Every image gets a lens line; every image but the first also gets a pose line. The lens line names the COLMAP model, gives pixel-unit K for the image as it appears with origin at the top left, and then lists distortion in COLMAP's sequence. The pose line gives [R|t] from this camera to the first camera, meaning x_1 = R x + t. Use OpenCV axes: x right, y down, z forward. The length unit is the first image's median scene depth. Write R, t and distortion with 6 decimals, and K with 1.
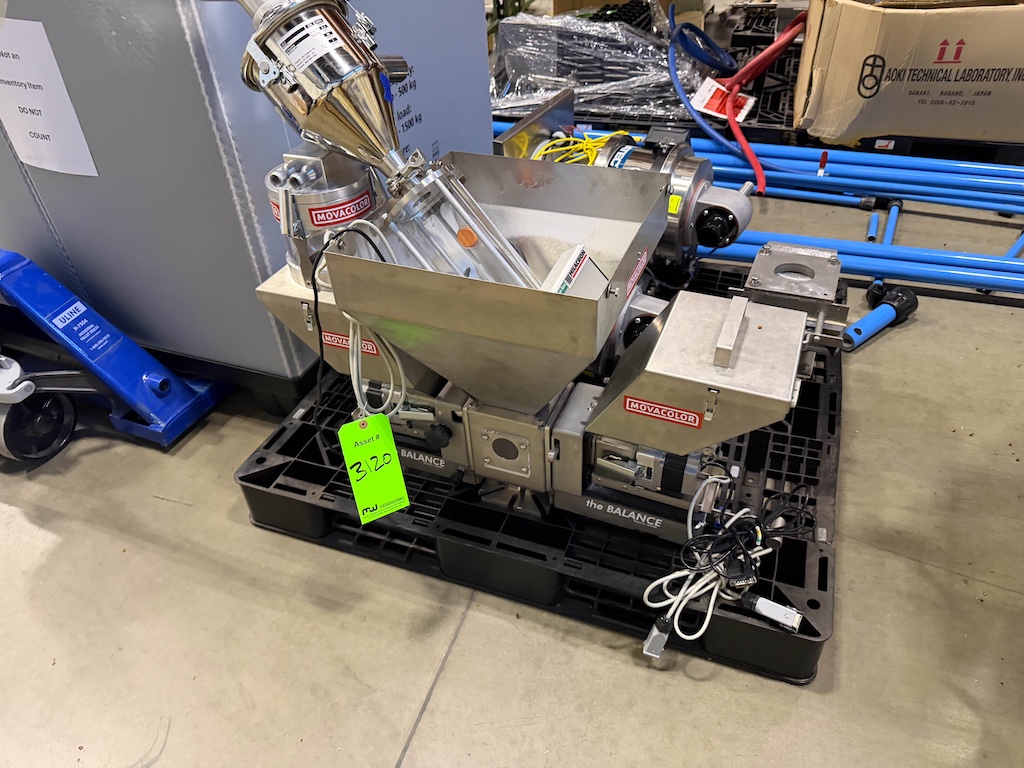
lens RADIAL K [[772.7, 0, 512.0], [0, 772.7, 384.0], [0, 0, 1]] dist [0.154529, -0.179337]
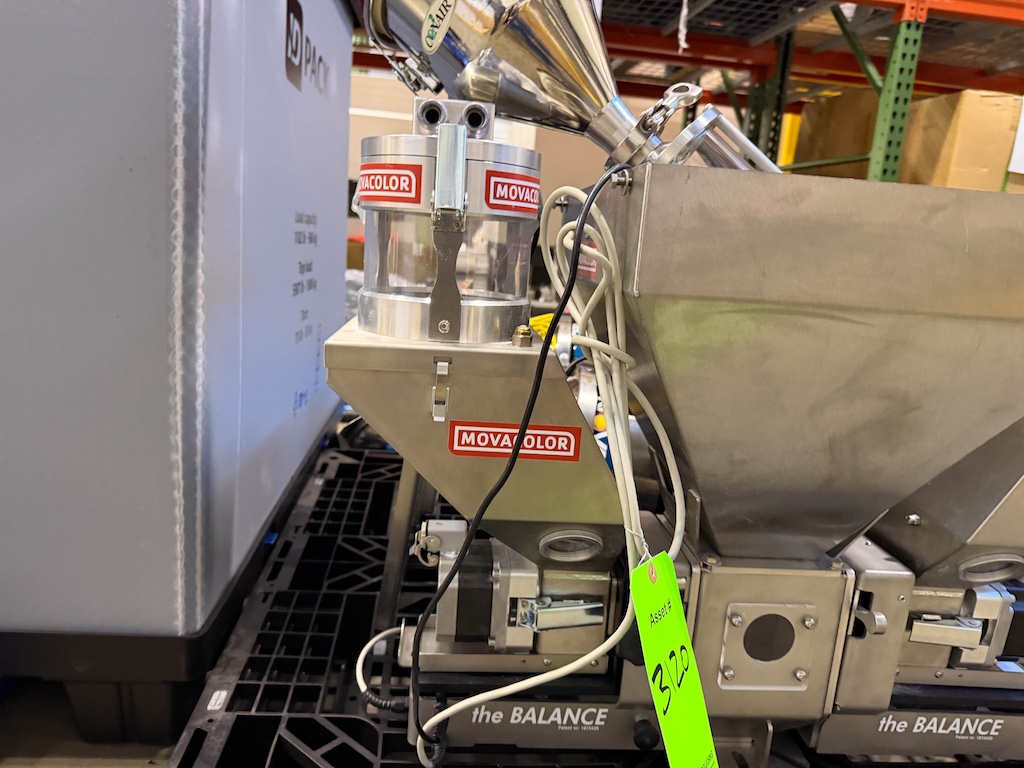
lens RADIAL K [[772.7, 0, 512.0], [0, 772.7, 384.0], [0, 0, 1]] dist [0.154529, -0.179337]
pose [[0.882749, 0.026679, 0.469087, -0.360163], [0.183437, 0.899582, -0.396363, 0.093549], [-0.432557, 0.435937, 0.789211, 0.457376]]
